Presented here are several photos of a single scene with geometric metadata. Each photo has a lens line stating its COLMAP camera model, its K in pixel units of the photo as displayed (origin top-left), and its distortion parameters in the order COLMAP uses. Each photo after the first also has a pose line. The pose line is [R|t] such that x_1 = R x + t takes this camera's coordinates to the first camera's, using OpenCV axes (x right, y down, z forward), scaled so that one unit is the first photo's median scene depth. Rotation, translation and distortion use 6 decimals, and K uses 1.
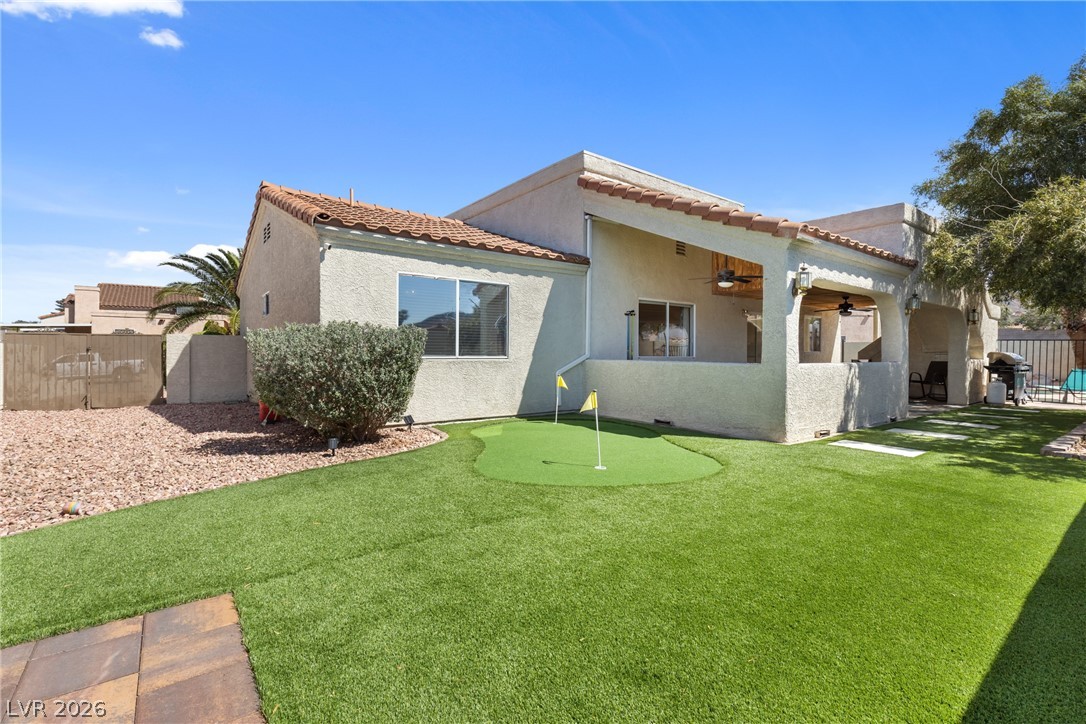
lens RADIAL K [[488.8, 0, 546.8], [0, 488.8, 358.1], [0, 0, 1]] dist [0.001434, 0.000080]
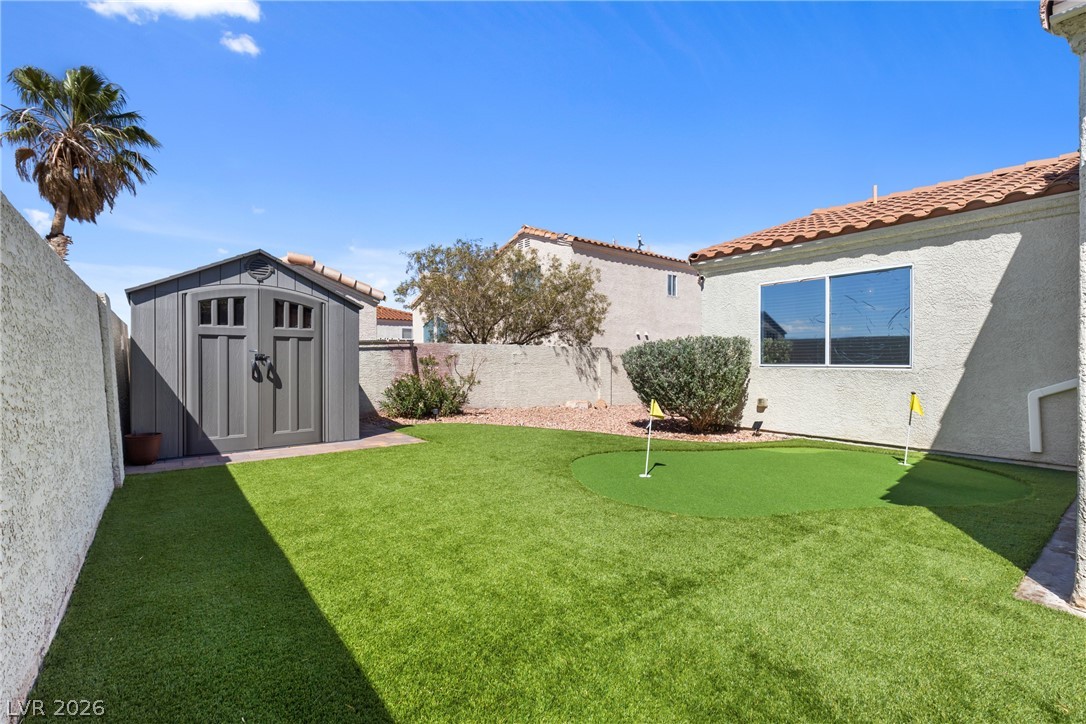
lens RADIAL K [[488.8, 0, 545.1], [0, 488.8, 360.9], [0, 0, 1]] dist [0.001434, 0.000080]
pose [[-0.003523, -0.008895, -0.999954, 0.663314], [-0.013304, 0.999872, -0.008848, 0.004063], [0.999905, 0.013272, -0.003641, 0.484468]]
